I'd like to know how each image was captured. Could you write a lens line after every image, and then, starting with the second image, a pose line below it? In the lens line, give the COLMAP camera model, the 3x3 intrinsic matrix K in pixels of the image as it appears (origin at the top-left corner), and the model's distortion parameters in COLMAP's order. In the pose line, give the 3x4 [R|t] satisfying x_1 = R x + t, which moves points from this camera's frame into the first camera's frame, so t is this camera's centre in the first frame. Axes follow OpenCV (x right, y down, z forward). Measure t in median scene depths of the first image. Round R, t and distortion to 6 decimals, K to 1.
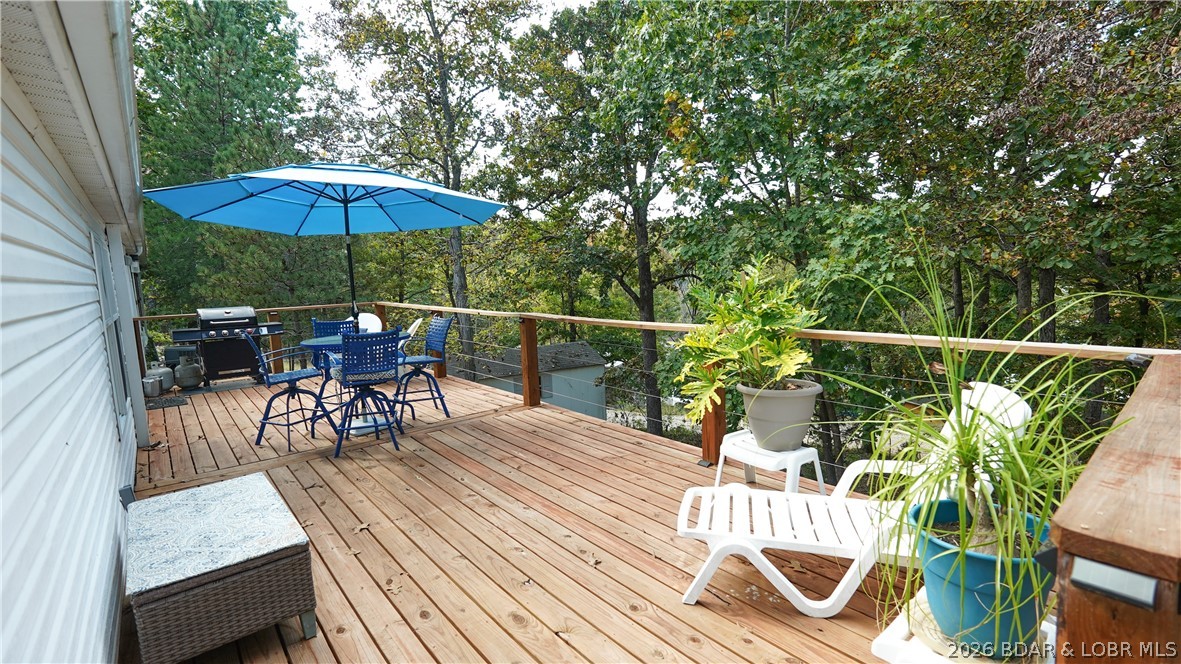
lens RADIAL K [[543.8, 0, 592.1], [0, 543.8, 332.7], [0, 0, 1]] dist [-0.021147, 0.010741]
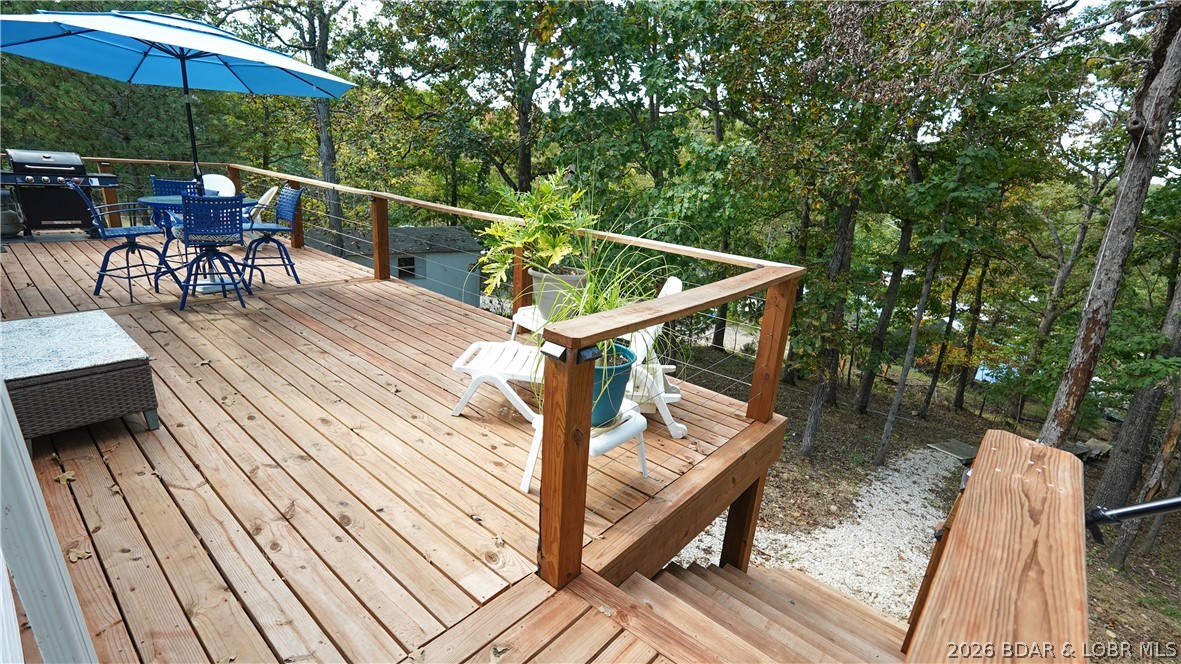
lens RADIAL K [[543.8, 0, 595.5], [0, 543.8, 333.5], [0, 0, 1]] dist [-0.021147, 0.010741]
pose [[0.977668, 0.057307, 0.202190, 0.122560], [-0.095903, 0.977742, 0.186607, -0.006111], [-0.186996, -0.201830, 0.961404, -0.204172]]
